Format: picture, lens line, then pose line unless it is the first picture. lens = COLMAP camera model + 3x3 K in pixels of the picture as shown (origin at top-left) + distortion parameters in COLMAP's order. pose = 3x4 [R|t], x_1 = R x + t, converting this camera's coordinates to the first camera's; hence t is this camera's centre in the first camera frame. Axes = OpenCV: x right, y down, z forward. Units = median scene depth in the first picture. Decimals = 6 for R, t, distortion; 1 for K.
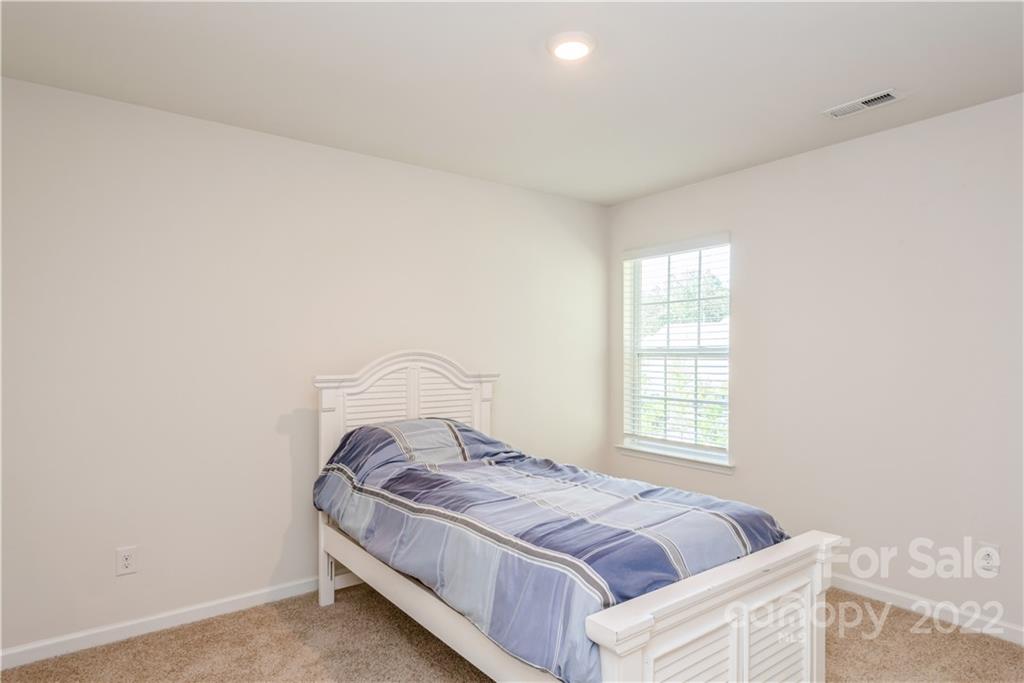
lens RADIAL K [[579.2, 0, 511.8], [0, 579.2, 347.1], [0, 0, 1]] dist [-0.000858, -0.000066]
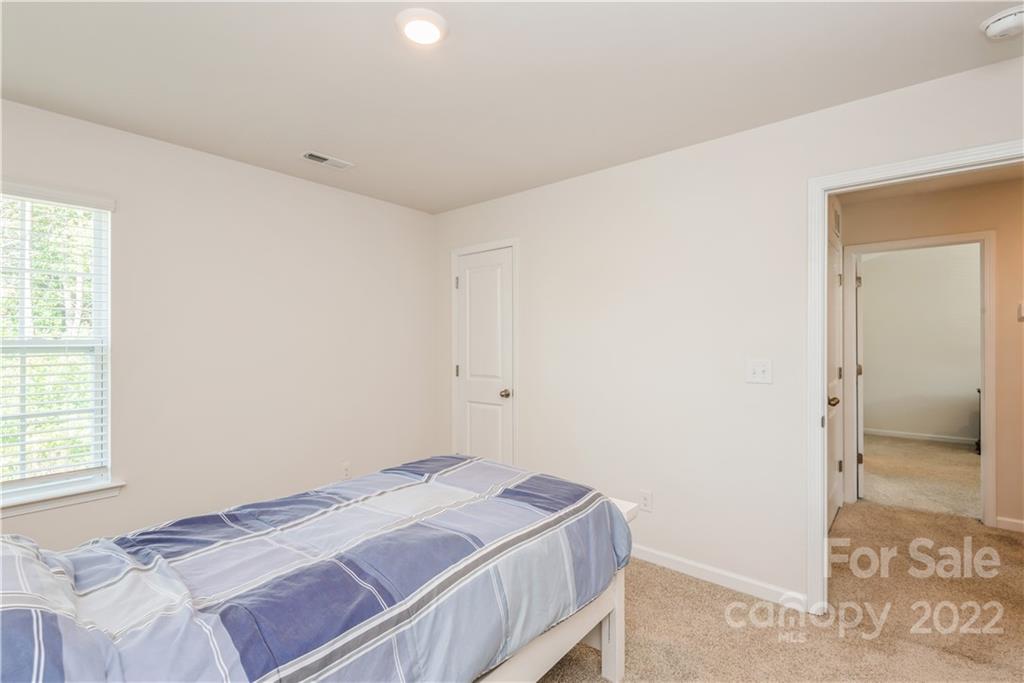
lens RADIAL K [[461.0, 0, 512.9], [0, 461.0, 342.9], [0, 0, 1]] dist [0.000609, -0.001653]
pose [[-0.225257, 0.006538, 0.974278, -0.446525], [-0.003089, 0.999968, -0.007424, 0.009456], [-0.974295, -0.004682, -0.225229, 0.695914]]
